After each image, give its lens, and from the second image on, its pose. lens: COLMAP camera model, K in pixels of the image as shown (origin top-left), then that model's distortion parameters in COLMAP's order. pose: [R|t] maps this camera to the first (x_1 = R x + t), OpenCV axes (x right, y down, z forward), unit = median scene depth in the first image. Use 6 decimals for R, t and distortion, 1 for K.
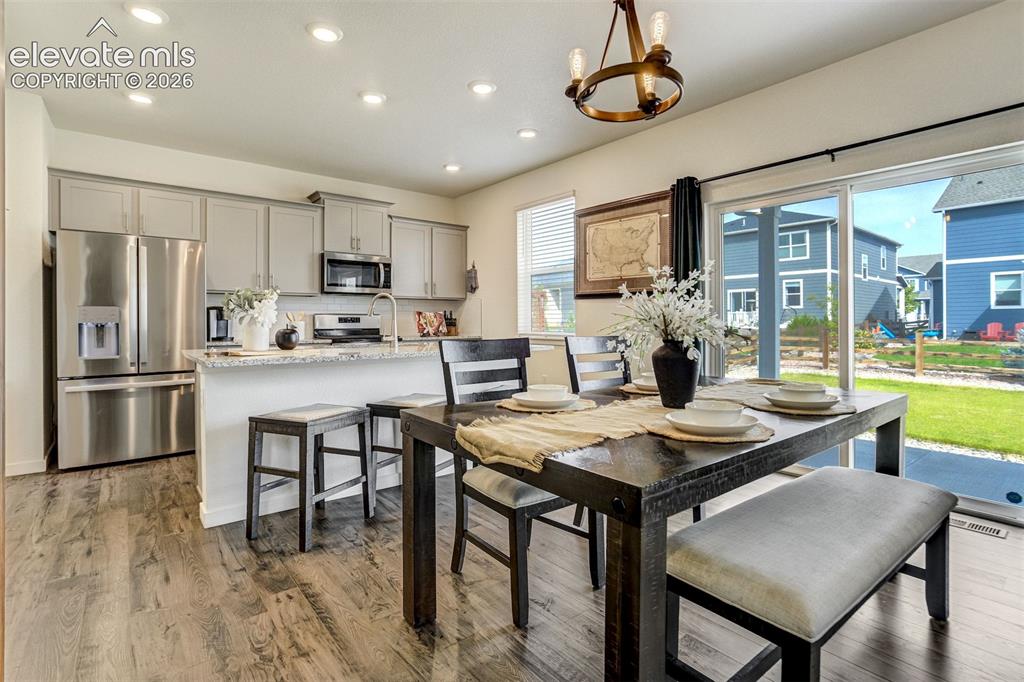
lens RADIAL K [[488.3, 0, 526.4], [0, 488.3, 314.3], [0, 0, 1]] dist [-0.002104, 0.019148]
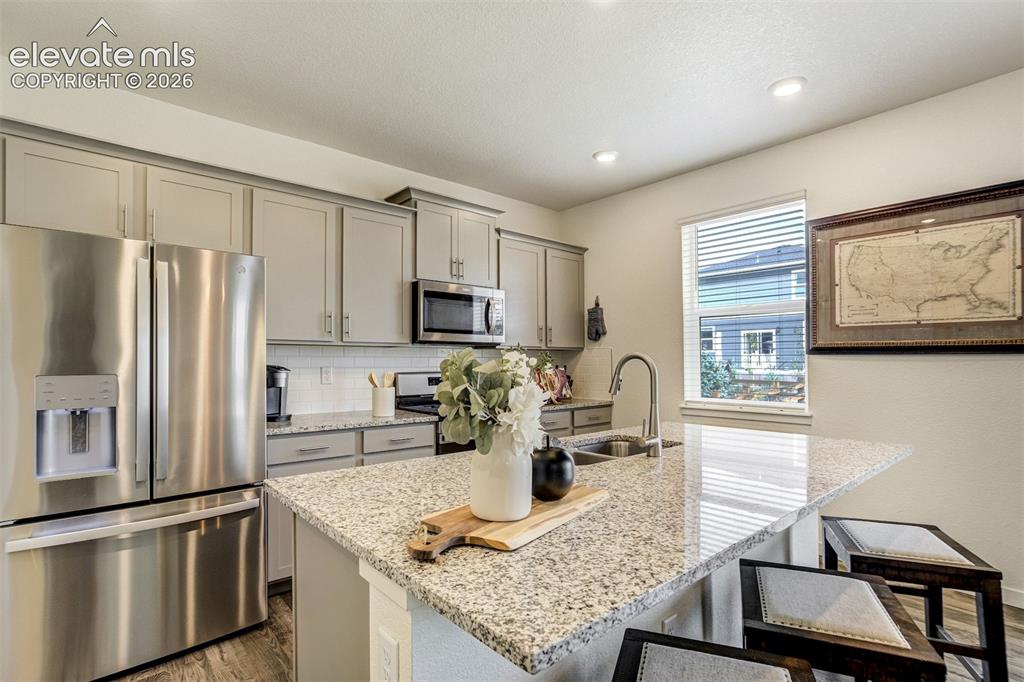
lens RADIAL K [[504.5, 0, 523.9], [0, 504.5, 348.3], [0, 0, 1]] dist [0.012061, 0.000950]
pose [[0.999433, 0.003312, 0.033501, -0.294382], [-0.002925, 0.999929, -0.011590, -0.028384], [-0.033537, 0.011485, 0.999371, 0.315867]]
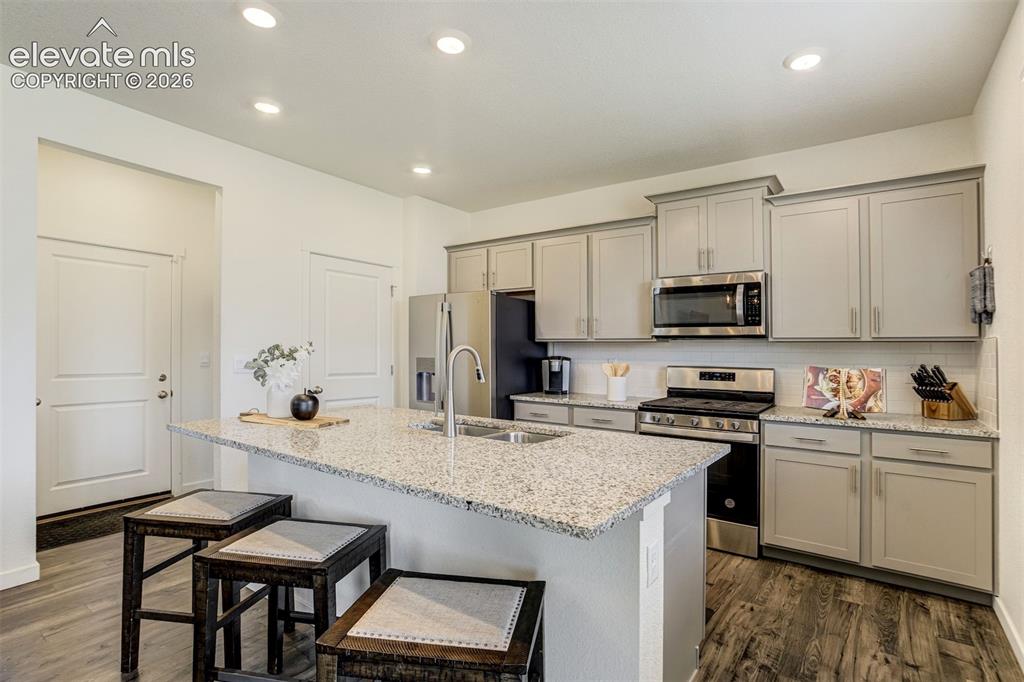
lens RADIAL K [[516.9, 0, 497.9], [0, 516.9, 337.5], [0, 0, 1]] dist [-0.002878, 0.000248]
pose [[0.249426, -0.022320, -0.968137, 0.253092], [-0.002523, 0.999716, -0.023698, -0.025340], [0.968391, 0.008353, 0.249299, 0.597259]]
